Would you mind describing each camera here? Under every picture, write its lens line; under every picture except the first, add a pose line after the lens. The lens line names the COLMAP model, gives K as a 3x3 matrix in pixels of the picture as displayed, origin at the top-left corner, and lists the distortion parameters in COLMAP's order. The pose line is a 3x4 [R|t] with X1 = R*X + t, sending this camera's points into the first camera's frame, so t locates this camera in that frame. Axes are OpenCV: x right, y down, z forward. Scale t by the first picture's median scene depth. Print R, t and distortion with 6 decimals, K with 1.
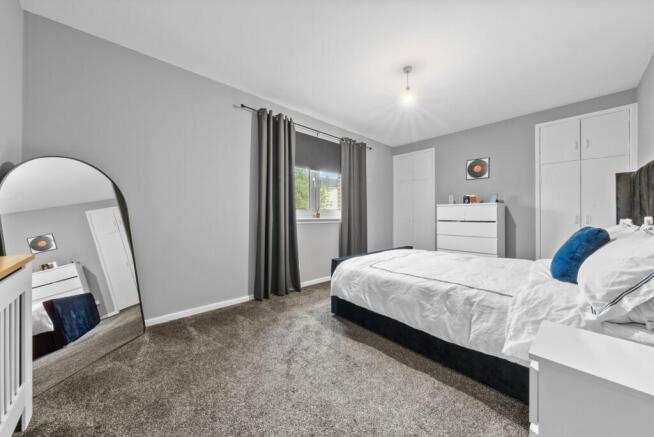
lens RADIAL K [[224.8, 0, 329.2], [0, 224.8, 215.5], [0, 0, 1]] dist [-0.002955, 0.000194]
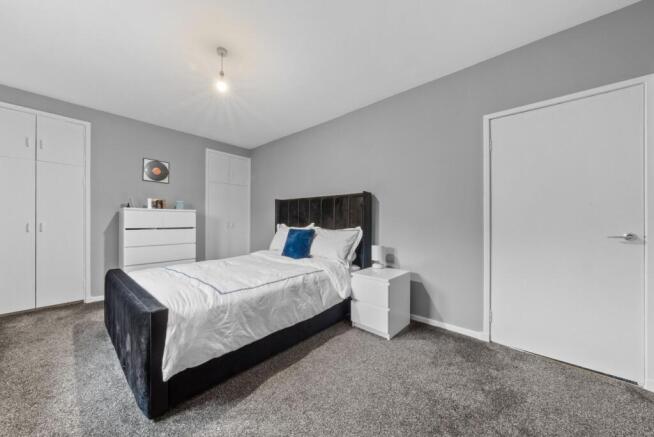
lens RADIAL K [[224.8, 0, 323.8], [0, 224.8, 221.3], [0, 0, 1]] dist [-0.002955, 0.000194]
pose [[-0.087998, -0.001664, 0.996119, -0.618486], [-0.001650, 0.999997, 0.001525, -0.010629], [-0.996119, -0.001510, -0.088001, 0.797340]]
